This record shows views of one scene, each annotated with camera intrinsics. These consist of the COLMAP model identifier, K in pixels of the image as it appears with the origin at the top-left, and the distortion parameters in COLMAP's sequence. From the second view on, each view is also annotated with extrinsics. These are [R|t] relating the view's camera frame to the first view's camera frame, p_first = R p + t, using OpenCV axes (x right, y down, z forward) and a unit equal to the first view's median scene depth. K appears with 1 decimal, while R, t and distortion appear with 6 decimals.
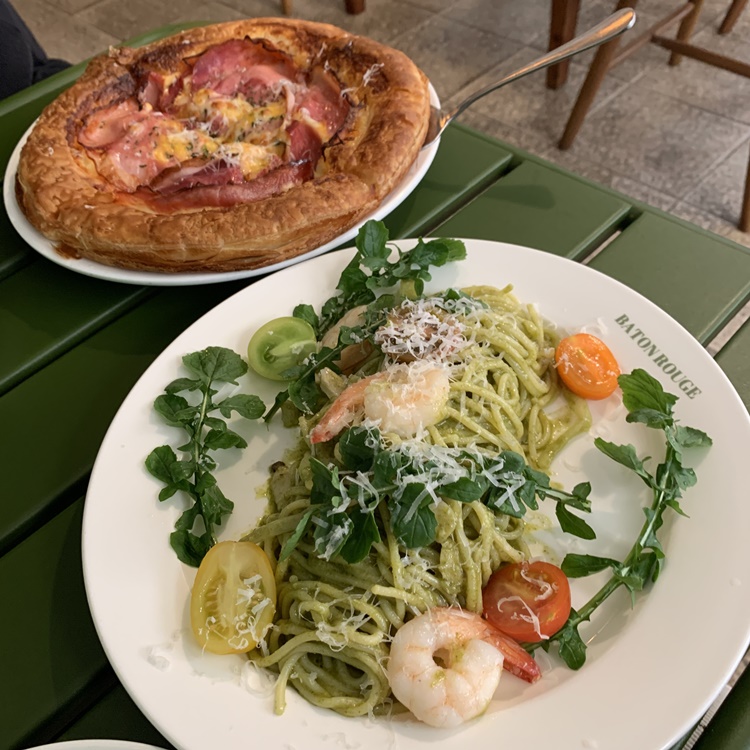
lens RADIAL K [[771.0, 0, 376.2], [0, 771.0, 358.8], [0, 0, 1]] dist [-0.005658, -0.039388]
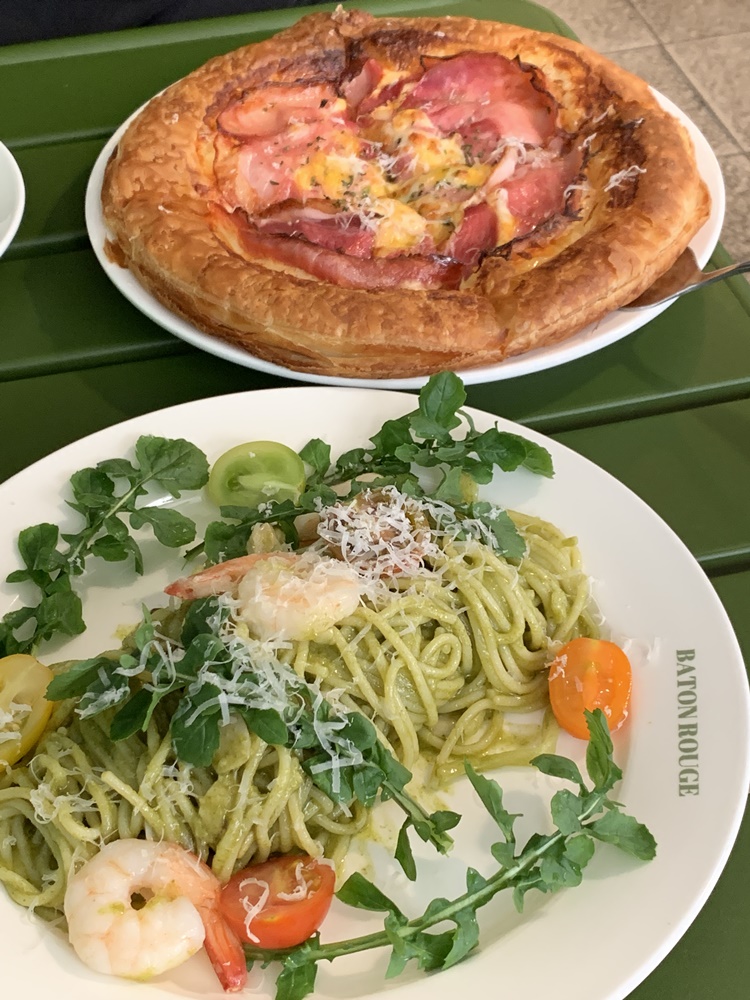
lens RADIAL K [[1433.4, 0, 375.0], [0, 1433.4, 500.0], [0, 0, 1]] dist [0.057012, 0.036235]
pose [[0.847441, 0.423716, -0.319859, 0.351794], [-0.434286, 0.899824, 0.041386, -0.086229], [0.305352, 0.103838, 0.946561, -0.221720]]
